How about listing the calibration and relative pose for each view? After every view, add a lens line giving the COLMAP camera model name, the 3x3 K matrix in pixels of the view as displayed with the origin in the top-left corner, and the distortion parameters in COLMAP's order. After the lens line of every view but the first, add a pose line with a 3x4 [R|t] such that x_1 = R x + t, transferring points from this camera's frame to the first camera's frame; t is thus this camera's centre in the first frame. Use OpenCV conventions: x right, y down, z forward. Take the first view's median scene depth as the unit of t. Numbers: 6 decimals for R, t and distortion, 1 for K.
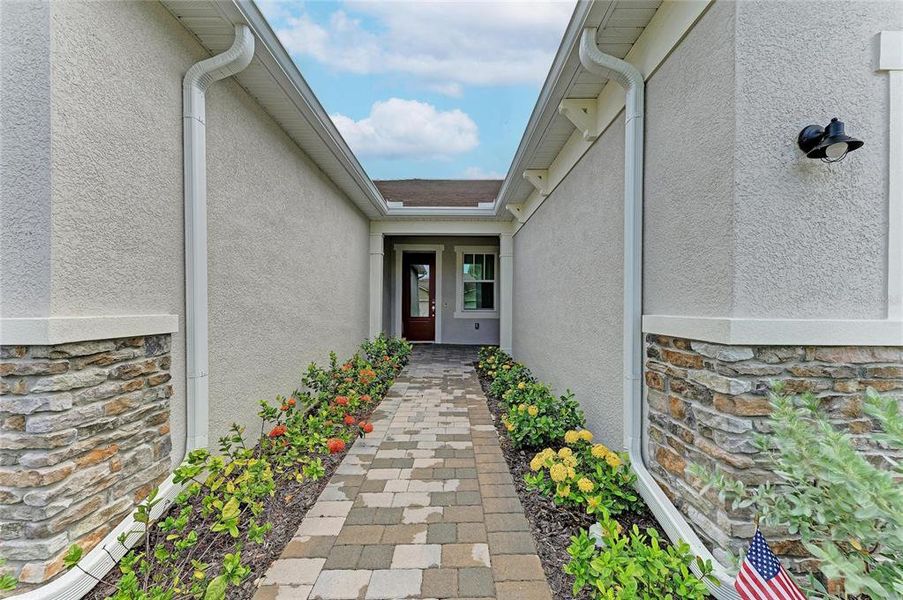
lens RADIAL K [[359.2, 0, 452.8], [0, 359.2, 305.6], [0, 0, 1]] dist [0.008396, -0.000007]
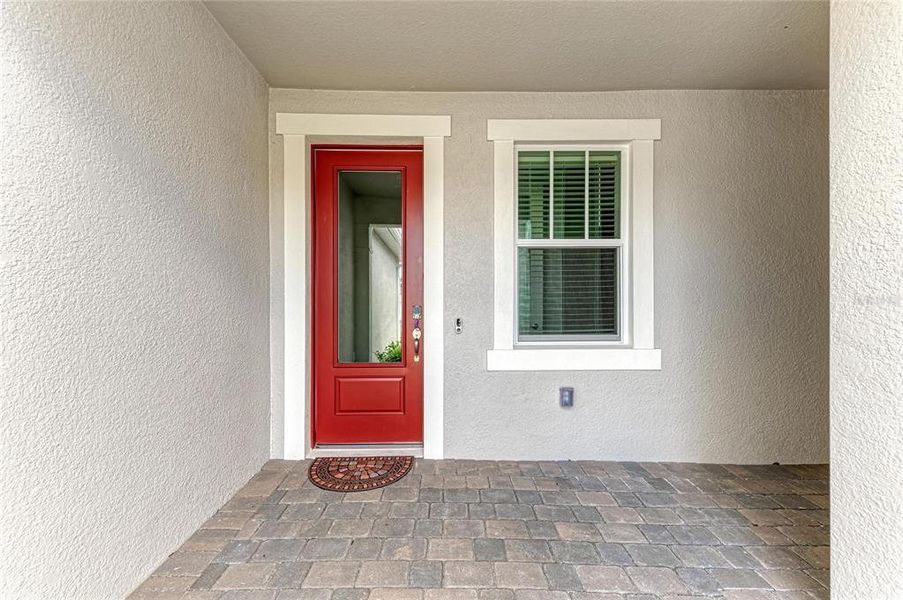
lens RADIAL K [[359.3, 0, 452.7], [0, 359.3, 304.1], [0, 0, 1]] dist [0.008741, -0.000169]
pose [[0.999326, -0.000638, 0.036692, -0.032521], [0.000610, 1.000000, 0.000779, -0.016628], [-0.036692, -0.000756, 0.999326, 0.700205]]
